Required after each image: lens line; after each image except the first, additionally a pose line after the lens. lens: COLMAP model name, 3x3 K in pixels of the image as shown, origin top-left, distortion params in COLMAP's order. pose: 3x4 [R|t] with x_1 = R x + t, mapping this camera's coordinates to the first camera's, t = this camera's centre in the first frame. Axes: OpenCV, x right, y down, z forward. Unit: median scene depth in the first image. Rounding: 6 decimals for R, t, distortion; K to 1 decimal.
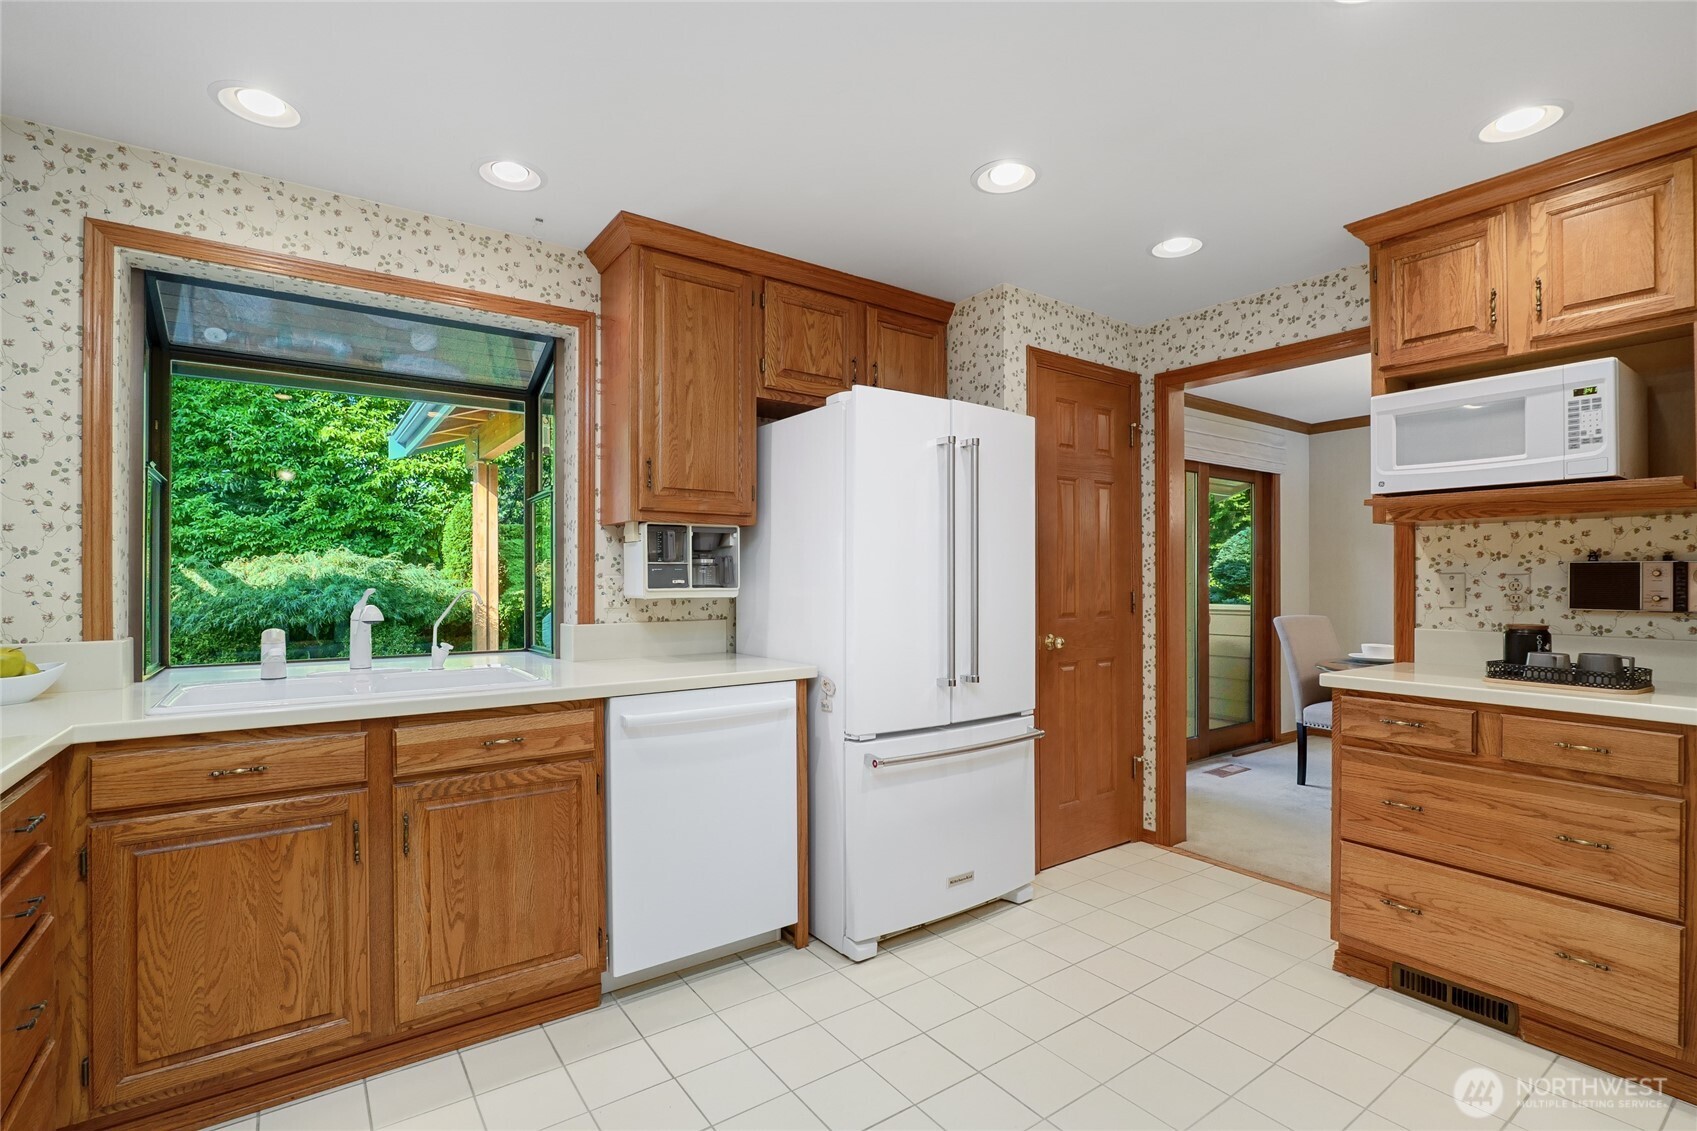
lens RADIAL K [[785.8, 0, 848.7], [0, 785.8, 576.1], [0, 0, 1]] dist [-0.015012, 0.001986]
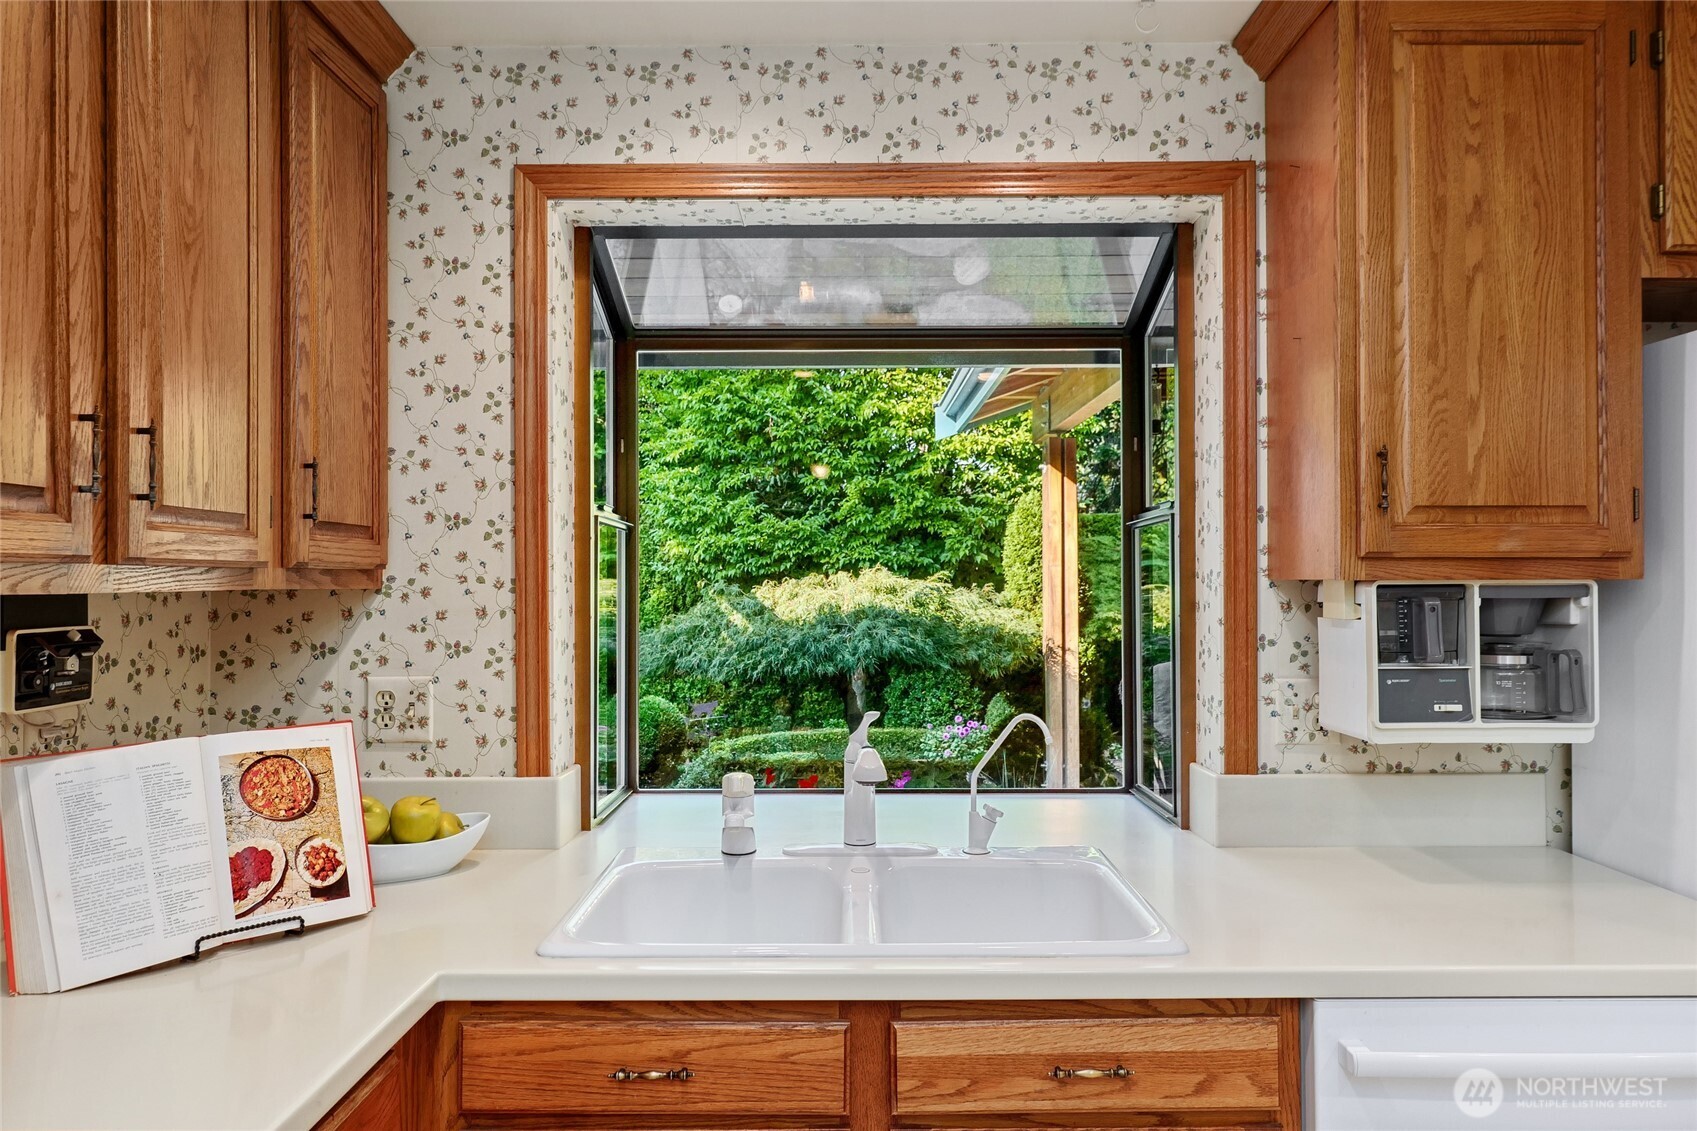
lens RADIAL K [[1151.7, 0, 844.3], [0, 1151.7, 568.7], [0, 0, 1]] dist [-0.001987, 0.000494]
pose [[0.813431, -0.007133, -0.581617, -0.114530], [0.003918, 0.999969, -0.006783, -0.072016], [0.581648, 0.003239, 0.813434, 0.254955]]
